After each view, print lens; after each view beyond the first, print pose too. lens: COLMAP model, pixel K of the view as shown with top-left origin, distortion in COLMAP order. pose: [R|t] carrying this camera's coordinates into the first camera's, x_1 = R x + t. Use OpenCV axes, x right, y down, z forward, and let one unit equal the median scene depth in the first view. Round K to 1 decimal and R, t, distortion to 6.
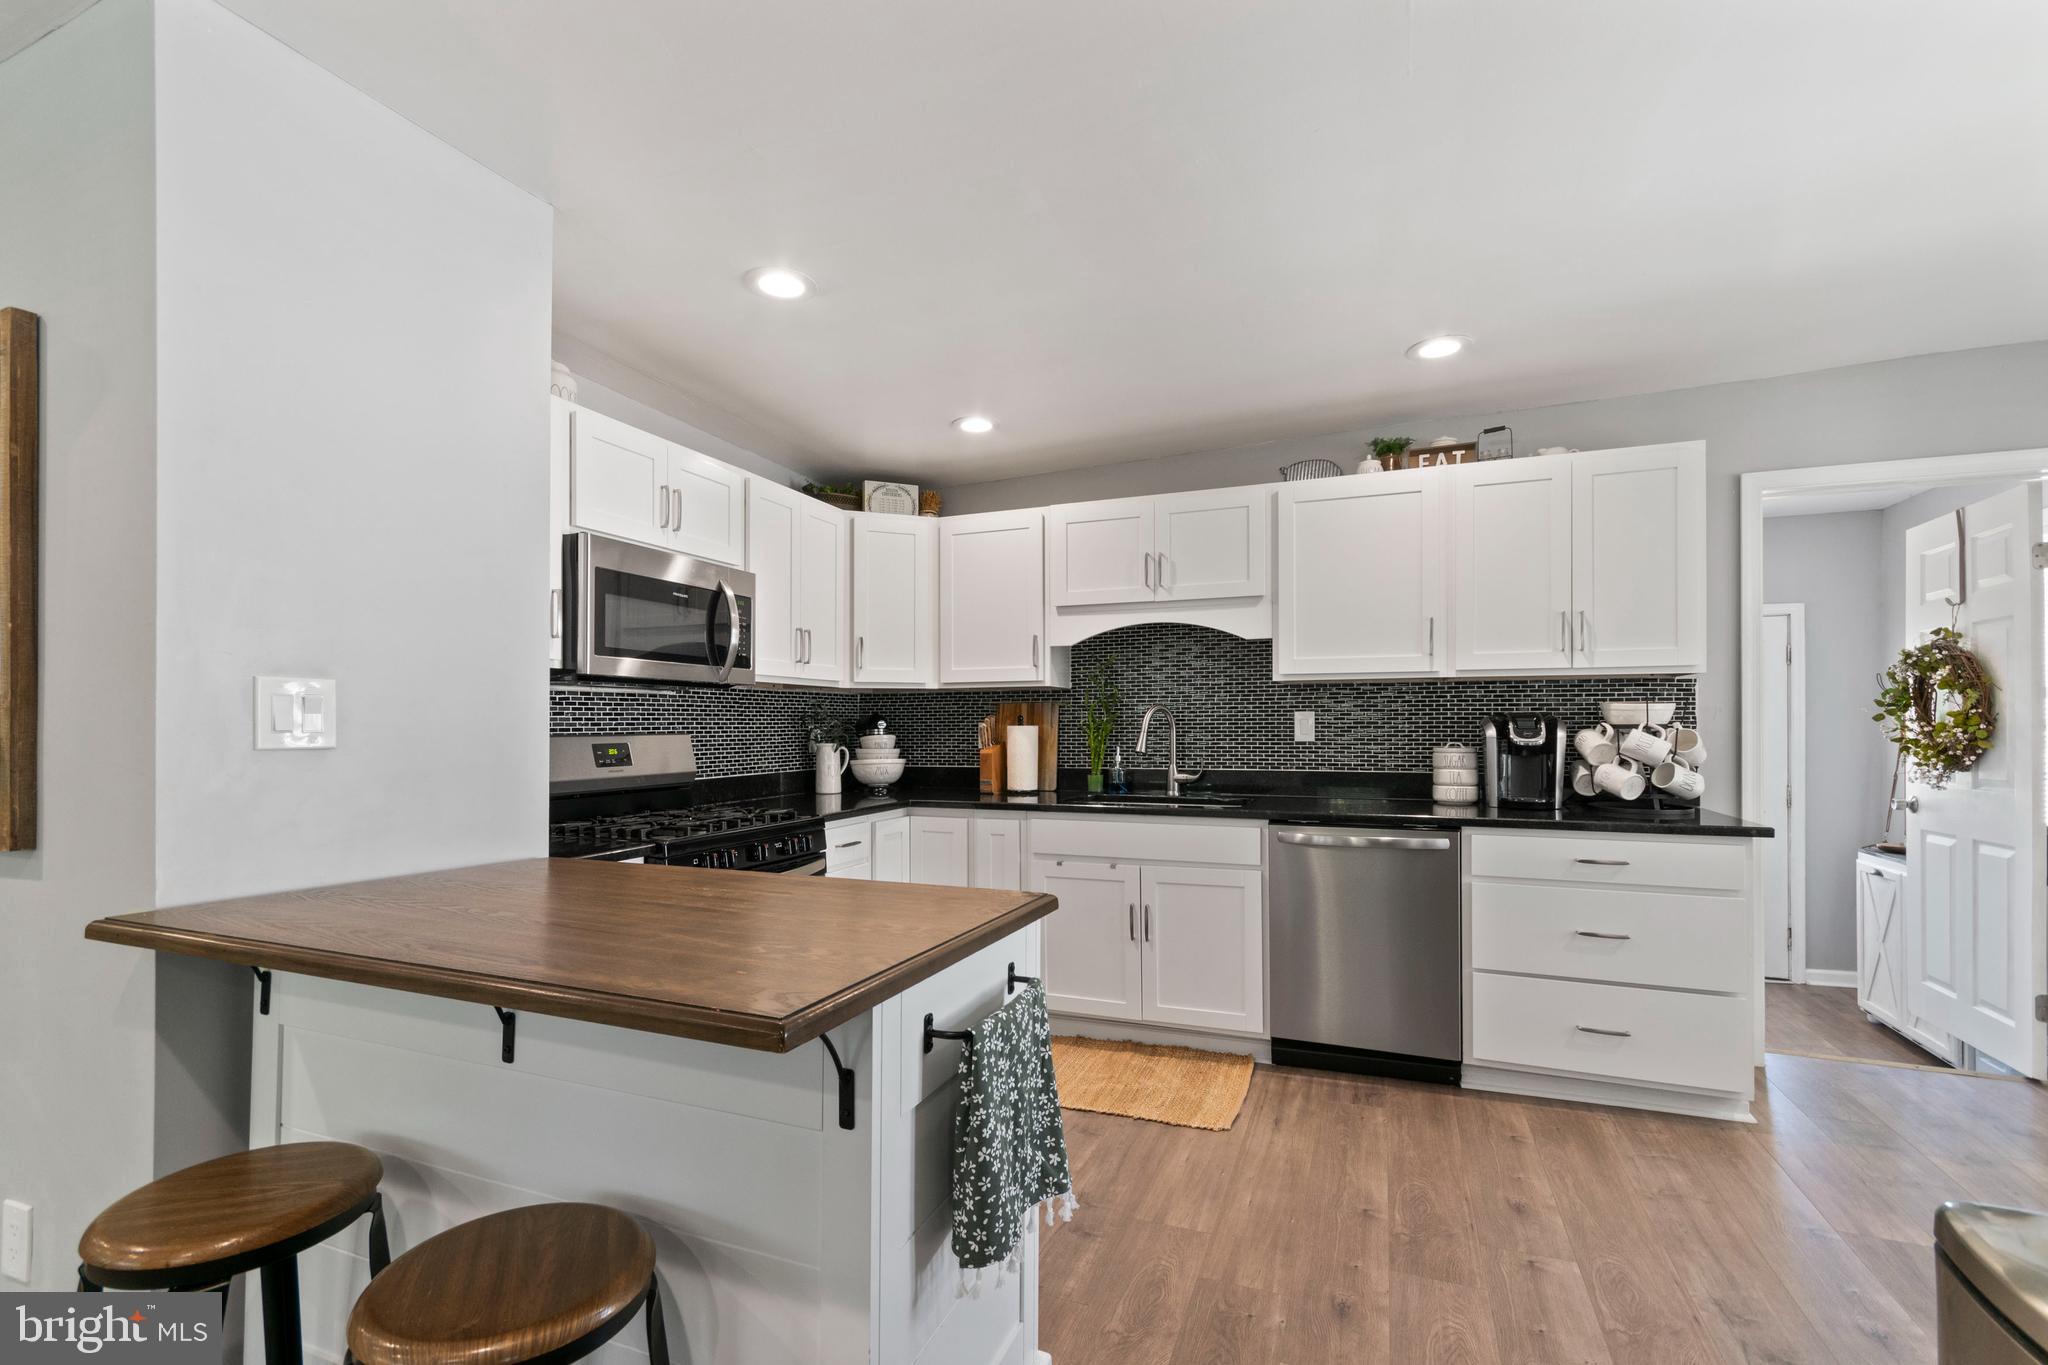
lens RADIAL K [[914.9, 0, 1000.2], [0, 914.9, 718.3], [0, 0, 1]] dist [0.000966, -0.000018]
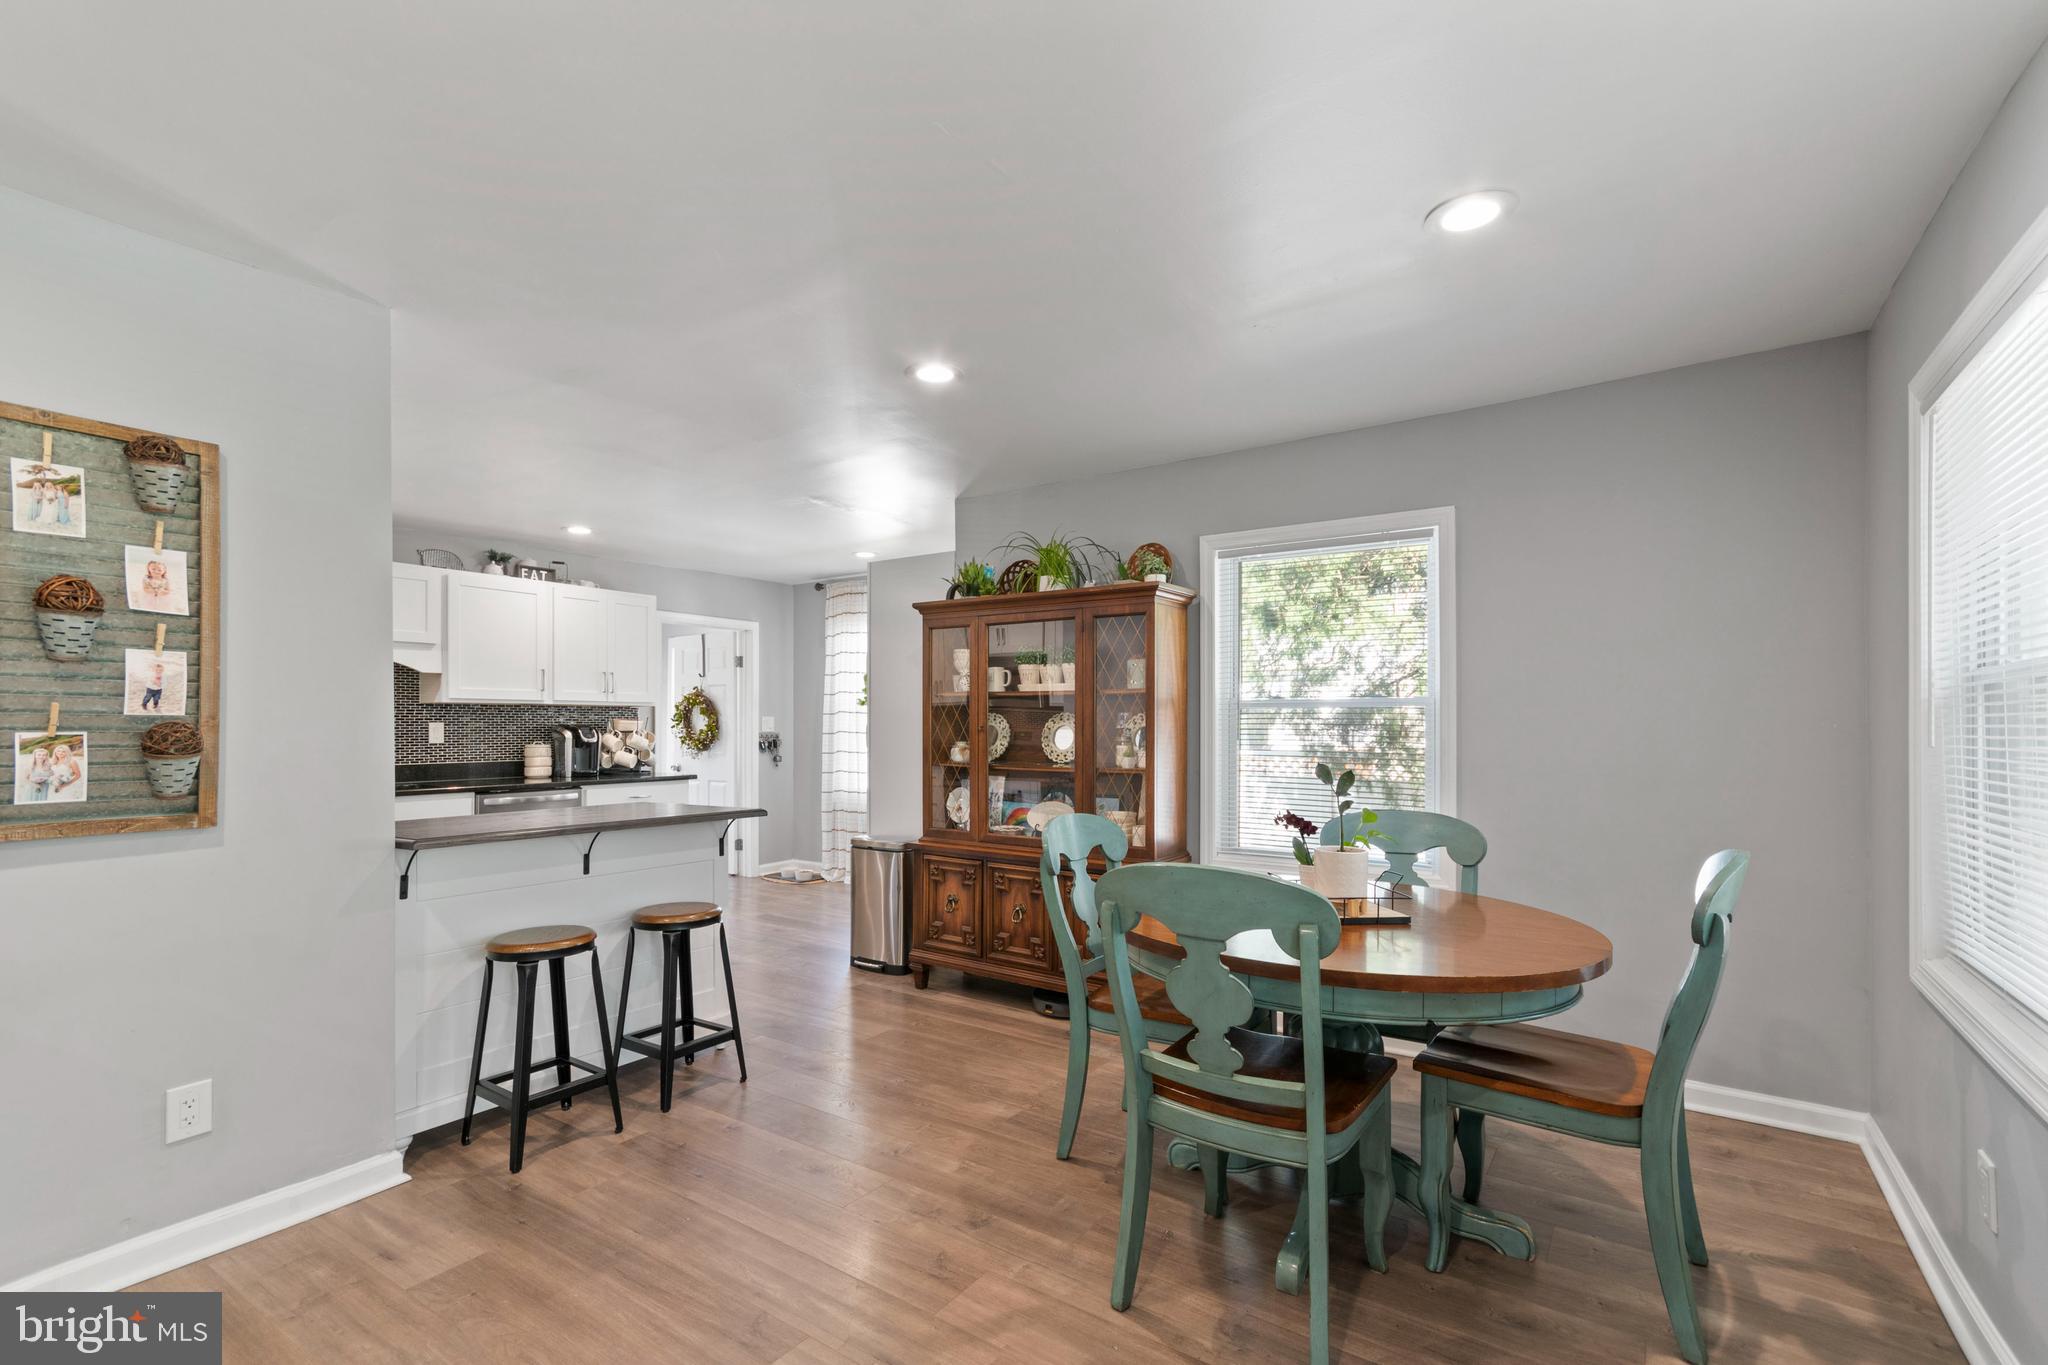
lens RADIAL K [[914.9, 0, 1005.9], [0, 914.9, 731.2], [0, 0, 1]] dist [0.000966, -0.000018]
pose [[0.217101, -0.004094, 0.976141, -0.956782], [-0.005531, 0.999970, 0.005424, -0.007112], [-0.976133, -0.006576, 0.217072, -0.215335]]
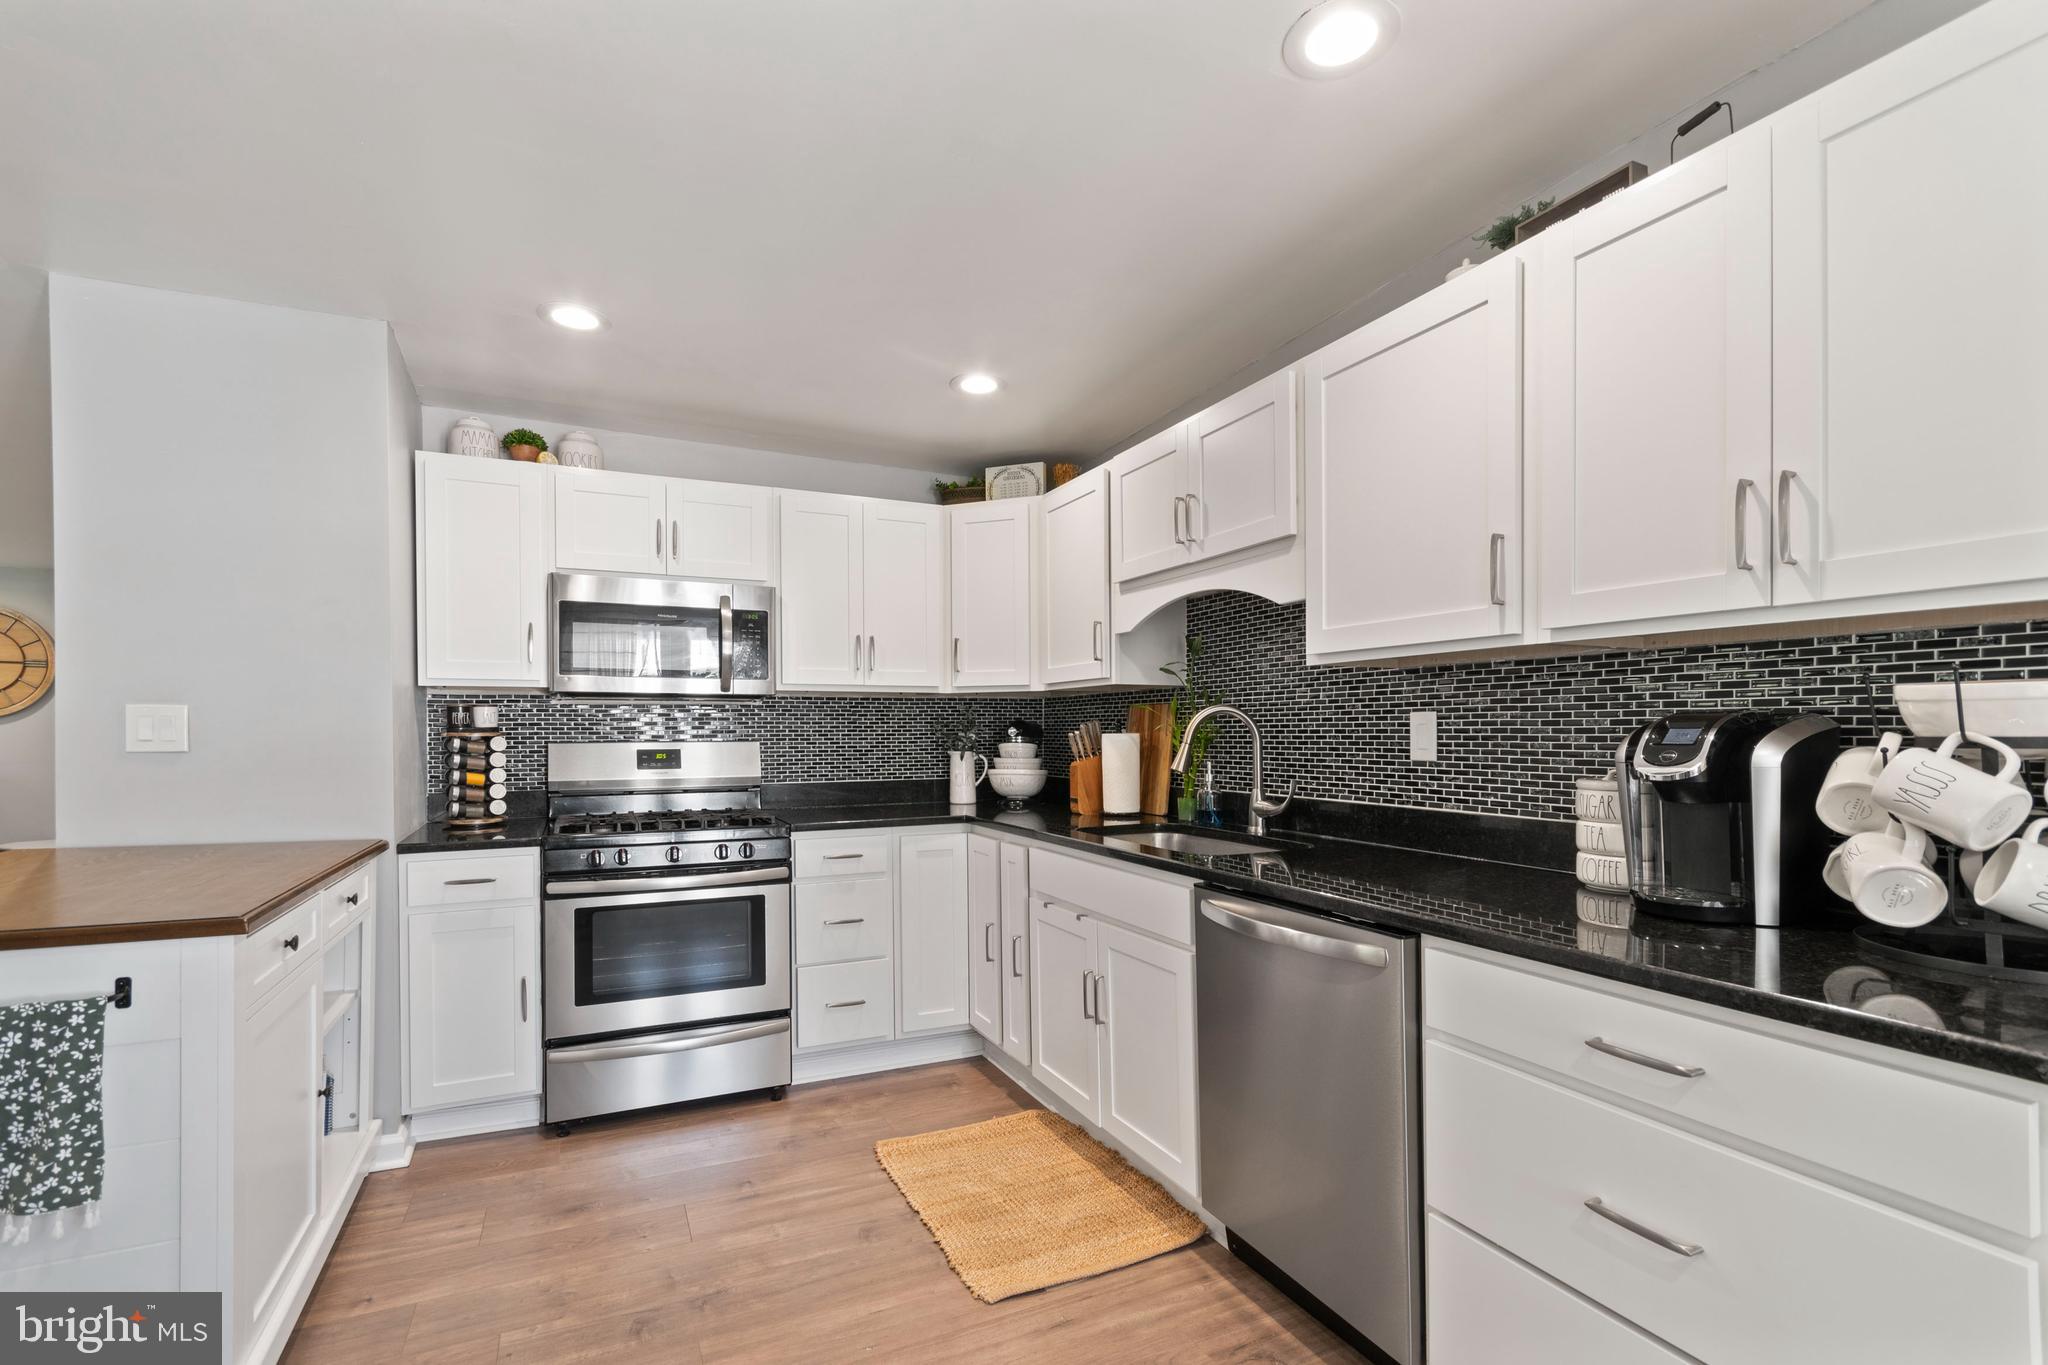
lens RADIAL K [[914.9, 0, 982.3], [0, 914.9, 734.2], [0, 0, 1]] dist [0.000966, -0.000018]
pose [[0.730068, 0.002466, -0.683370, 0.574590], [0.008570, 0.999882, 0.012764, -0.003136], [0.683321, -0.015175, 0.729961, 0.377554]]
